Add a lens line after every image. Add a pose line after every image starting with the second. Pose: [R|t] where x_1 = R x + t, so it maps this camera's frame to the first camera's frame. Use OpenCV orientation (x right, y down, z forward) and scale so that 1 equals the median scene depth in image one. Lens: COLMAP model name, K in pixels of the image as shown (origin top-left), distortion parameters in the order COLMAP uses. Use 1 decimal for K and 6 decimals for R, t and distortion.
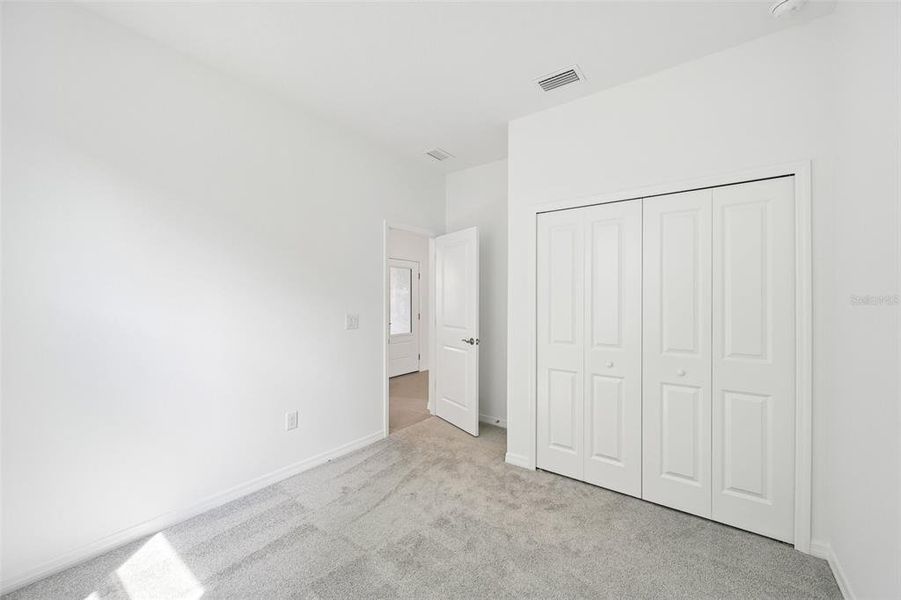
lens RADIAL K [[361.2, 0, 450.5], [0, 361.2, 300.0], [0, 0, 1]] dist [0.000467, 0.000069]
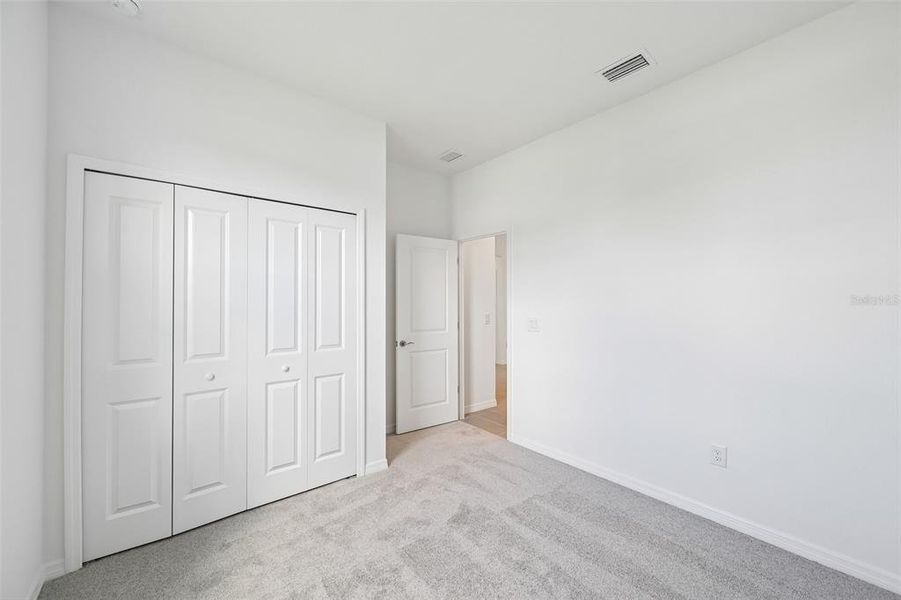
lens RADIAL K [[374.2, 0, 450.5], [0, 374.2, 300.0], [0, 0, 1]] dist [0.000081, 0.000048]
pose [[0.215650, 0.005016, 0.976458, -0.363688], [0.003037, 0.999979, -0.005807, 0.001105], [-0.976466, 0.004218, 0.215630, 0.286170]]
